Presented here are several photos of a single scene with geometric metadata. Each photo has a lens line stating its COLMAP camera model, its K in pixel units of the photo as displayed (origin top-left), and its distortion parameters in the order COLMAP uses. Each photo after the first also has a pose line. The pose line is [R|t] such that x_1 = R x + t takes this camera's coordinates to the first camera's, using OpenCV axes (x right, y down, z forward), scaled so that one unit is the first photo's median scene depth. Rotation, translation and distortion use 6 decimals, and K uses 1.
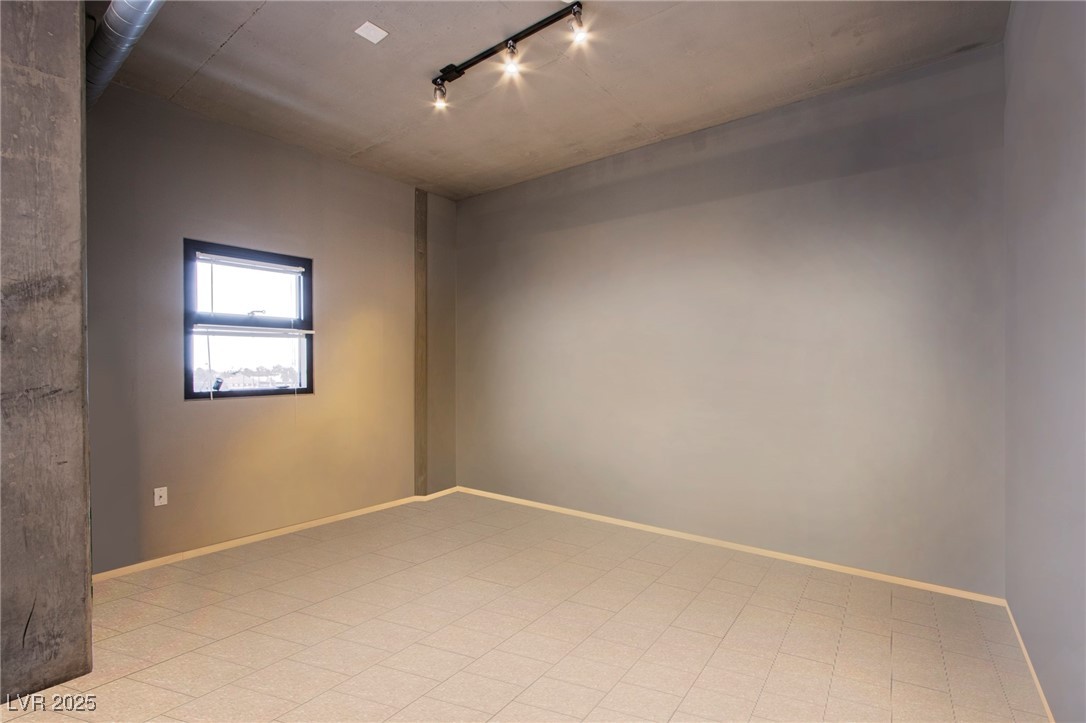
lens RADIAL K [[510.3, 0, 549.1], [0, 510.3, 365.3], [0, 0, 1]] dist [-0.011630, 0.001691]
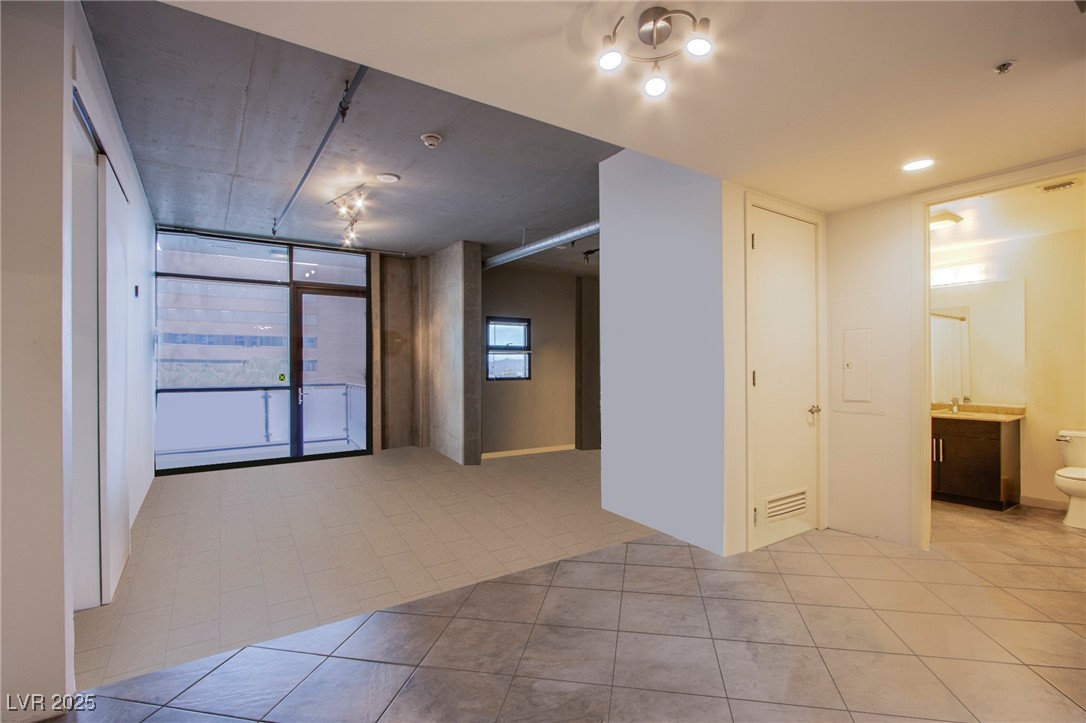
lens RADIAL K [[510.3, 0, 549.1], [0, 510.3, 365.3], [0, 0, 1]] dist [-0.011630, 0.001691]
pose [[0.953402, 0.003646, -0.301681, 0.294958], [-0.004451, 0.999988, -0.001978, -0.003457], [0.301670, 0.003228, 0.953407, -1.149289]]
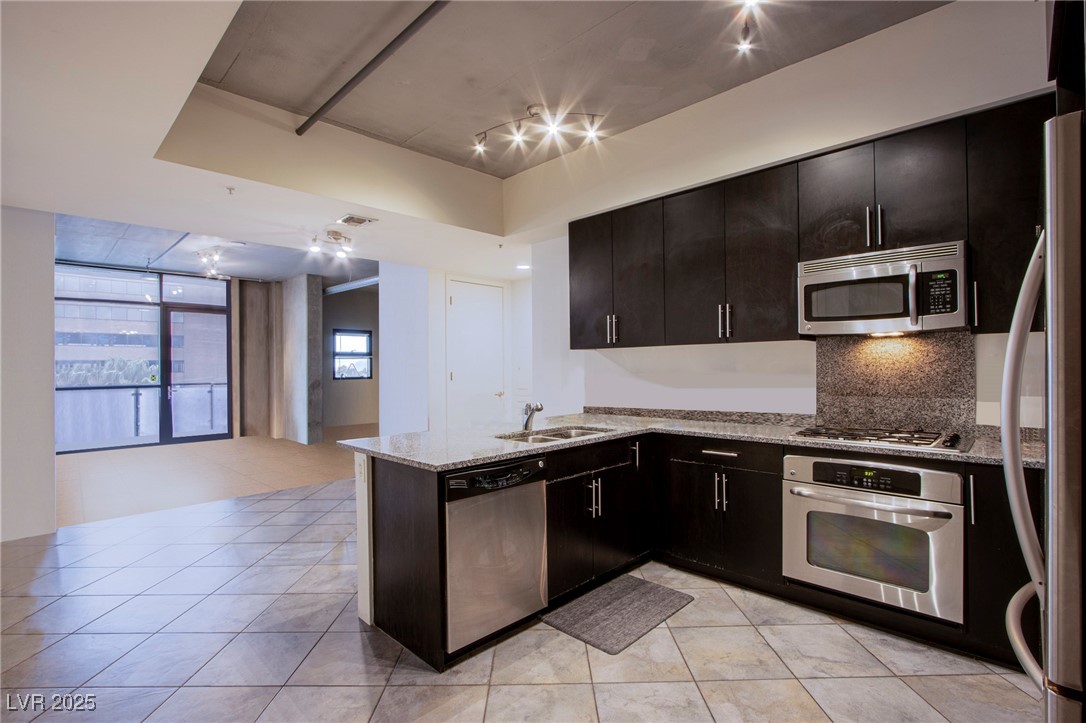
lens RADIAL K [[510.3, 0, 549.1], [0, 510.3, 365.3], [0, 0, 1]] dist [-0.011630, 0.001691]
pose [[0.993946, 0.002438, -0.109843, 0.856612], [-0.002804, 0.999991, -0.003178, -0.013929], [0.109834, 0.003466, 0.993944, -1.773819]]
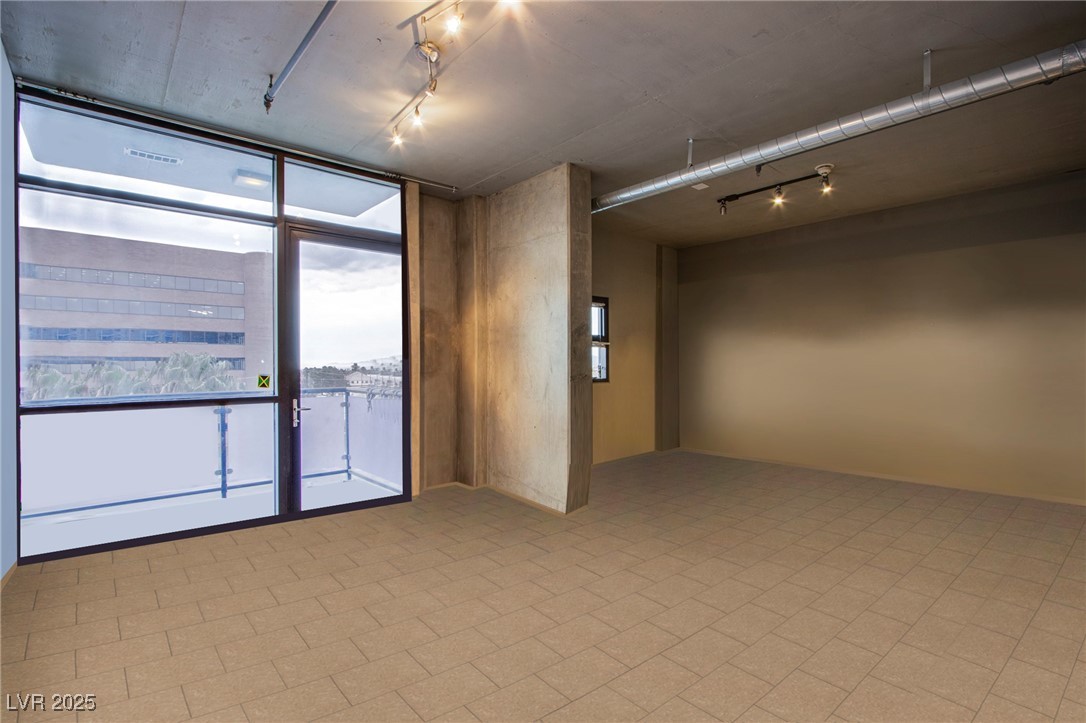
lens RADIAL K [[510.3, 0, 549.1], [0, 510.3, 365.3], [0, 0, 1]] dist [-0.011630, 0.001691]
pose [[0.982505, 0.005617, -0.186150, -0.371635], [-0.005710, 0.999984, 0.000038, 0.003619], [0.186147, 0.001026, 0.982521, -0.641578]]
